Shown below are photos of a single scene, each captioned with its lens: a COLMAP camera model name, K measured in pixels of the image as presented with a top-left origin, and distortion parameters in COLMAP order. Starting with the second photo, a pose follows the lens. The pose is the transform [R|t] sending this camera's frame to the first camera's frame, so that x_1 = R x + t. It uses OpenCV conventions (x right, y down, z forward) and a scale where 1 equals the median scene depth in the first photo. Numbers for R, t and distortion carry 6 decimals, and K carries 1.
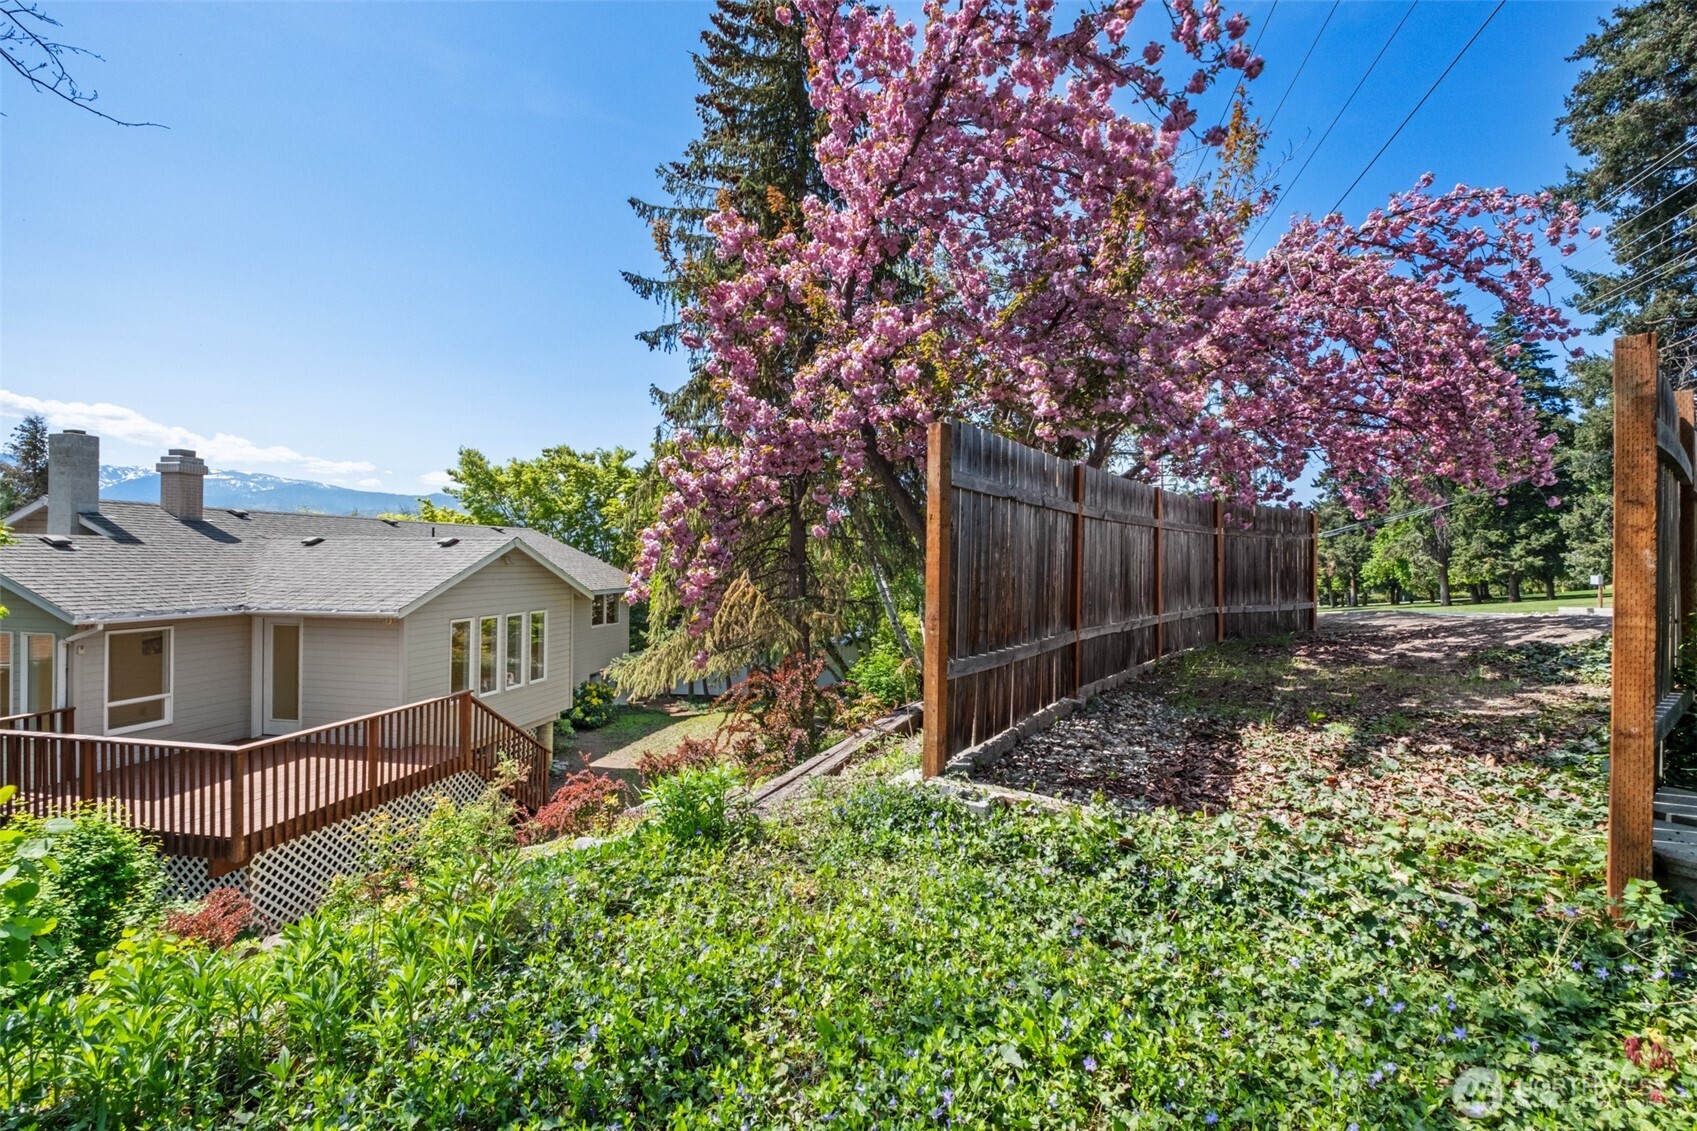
lens RADIAL K [[744.8, 0, 841.5], [0, 744.8, 555.3], [0, 0, 1]] dist [-0.005040, -0.000043]
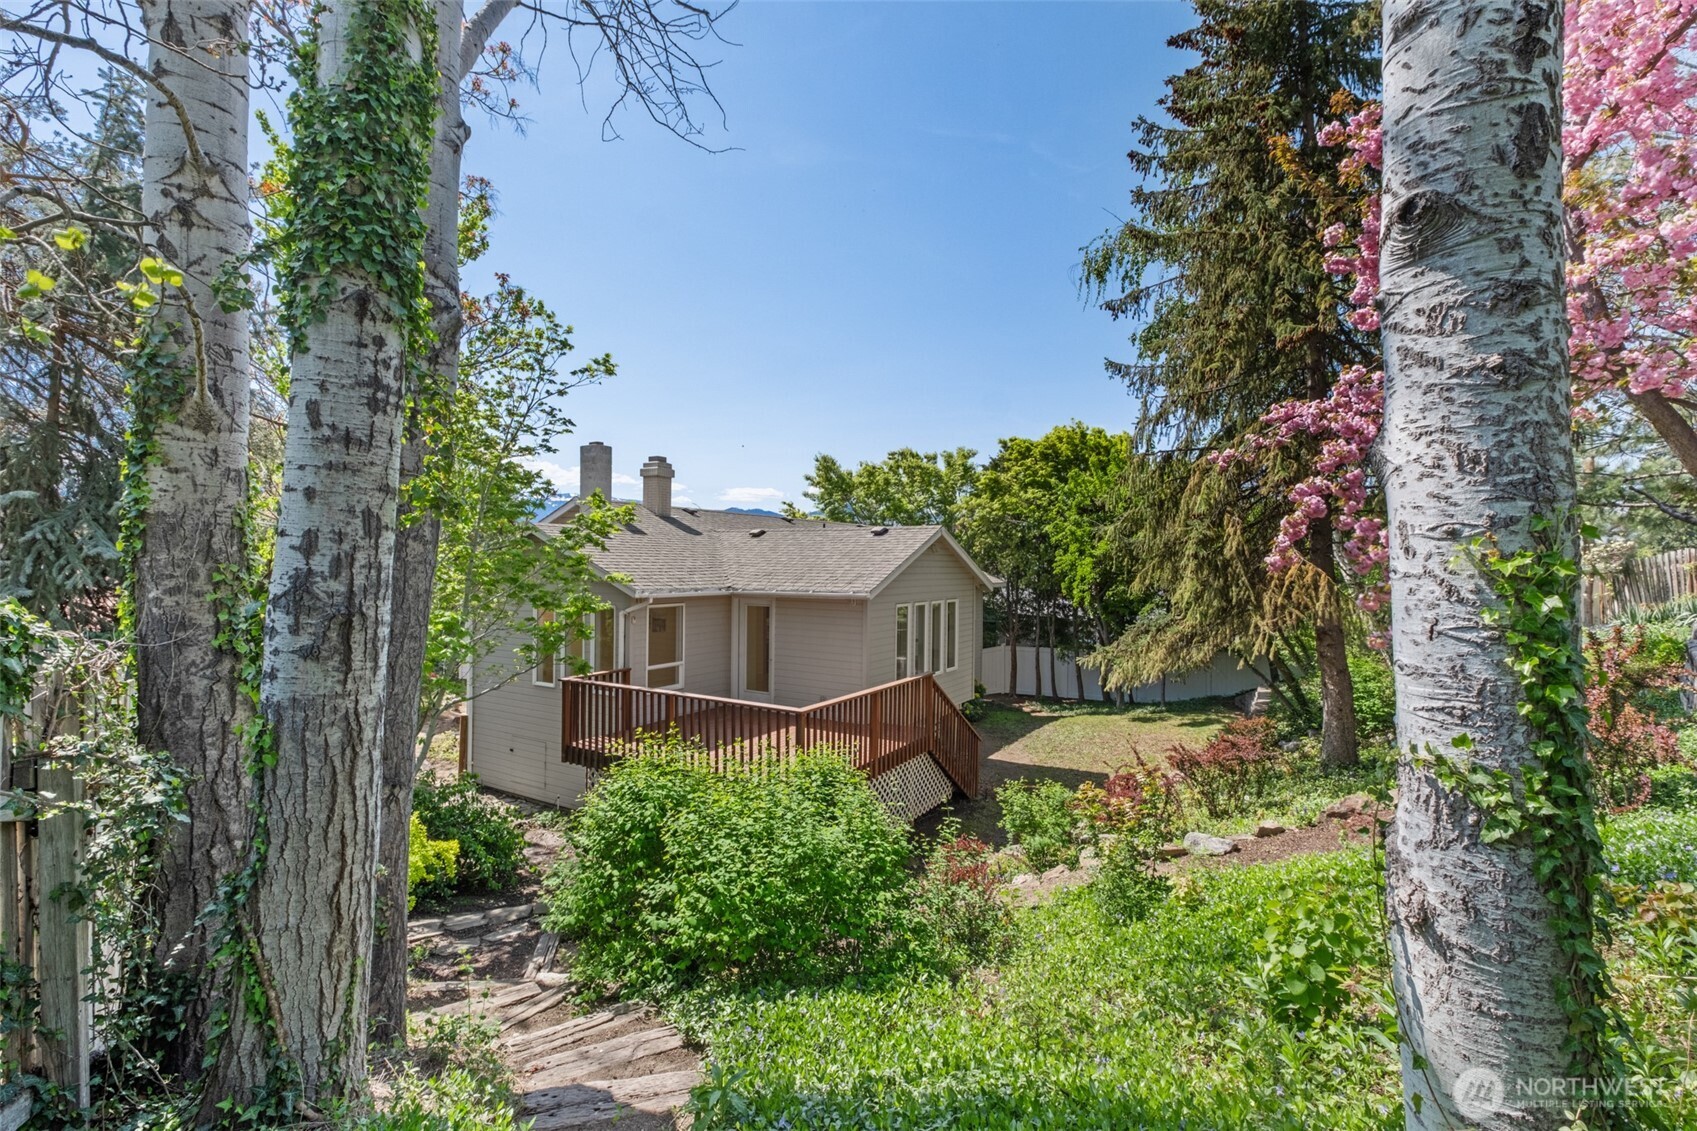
lens RADIAL K [[738.9, 0, 848.5], [0, 738.9, 538.5], [0, 0, 1]] dist [-0.000428, -0.000012]
pose [[0.937993, -0.012461, -0.346429, -0.202731], [0.002082, 0.999538, -0.030316, 0.023493], [0.346647, 0.027715, 0.937586, 0.010770]]
